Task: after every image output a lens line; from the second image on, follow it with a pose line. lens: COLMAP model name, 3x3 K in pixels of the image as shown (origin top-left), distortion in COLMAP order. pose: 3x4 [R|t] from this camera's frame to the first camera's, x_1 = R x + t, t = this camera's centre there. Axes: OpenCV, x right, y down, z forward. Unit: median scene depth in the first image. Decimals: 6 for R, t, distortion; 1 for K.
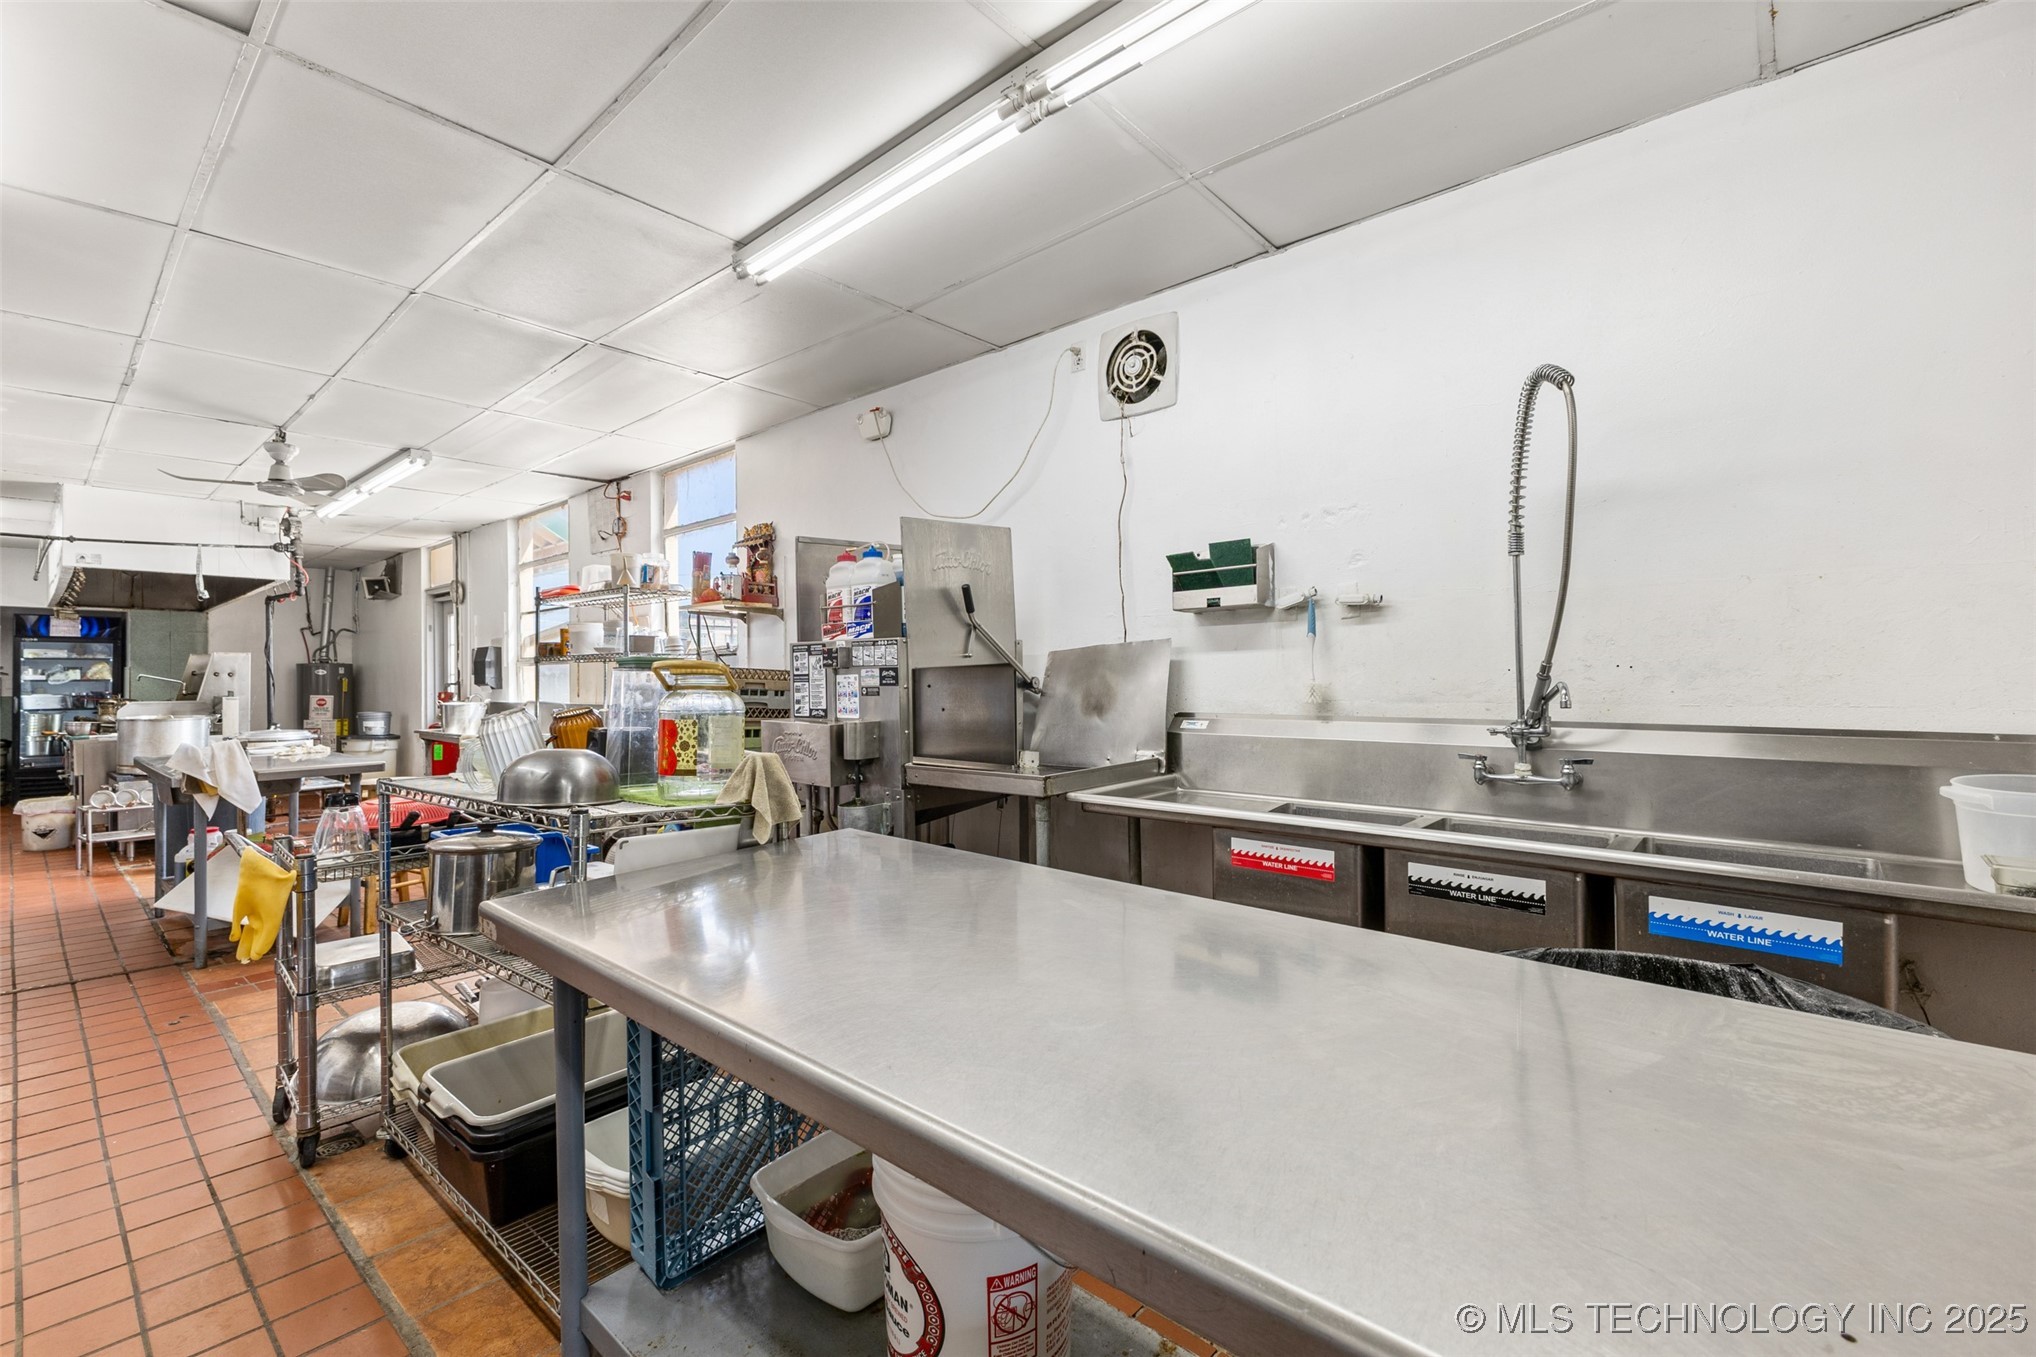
lens RADIAL K [[884.3, 0, 1018.2], [0, 884.3, 677.1], [0, 0, 1]] dist [0.004605, 0.000993]
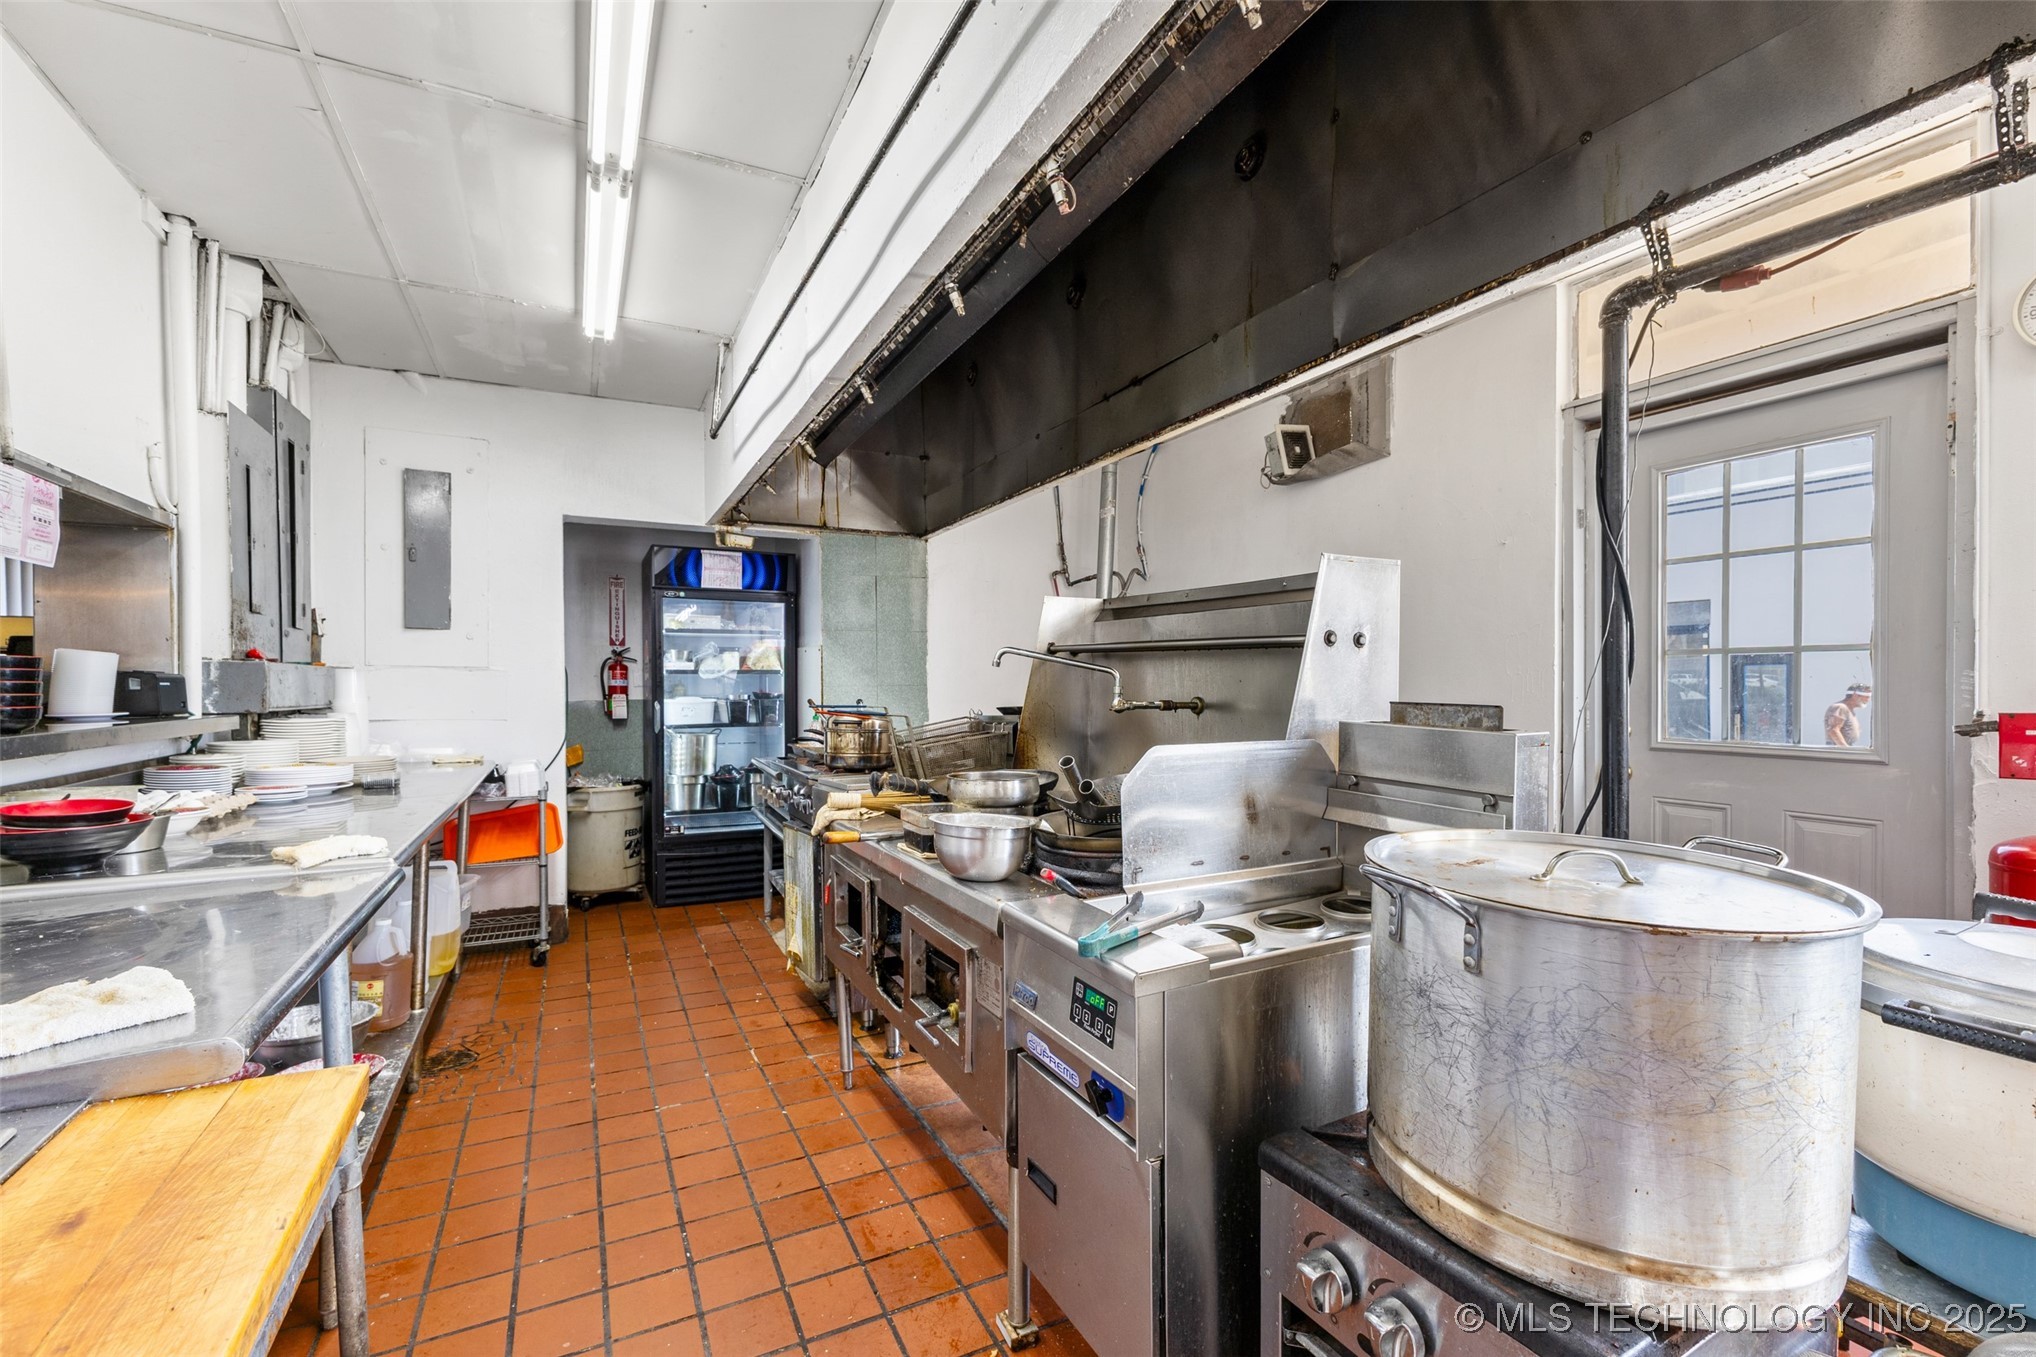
lens RADIAL K [[884.3, 0, 1020.6], [0, 884.3, 683.7], [0, 0, 1]] dist [0.004605, 0.000993]
pose [[0.924448, 0.006247, -0.381258, -0.702385], [-0.003371, 0.999961, 0.008211, 0.006409], [0.381294, -0.006306, 0.924432, 0.577609]]
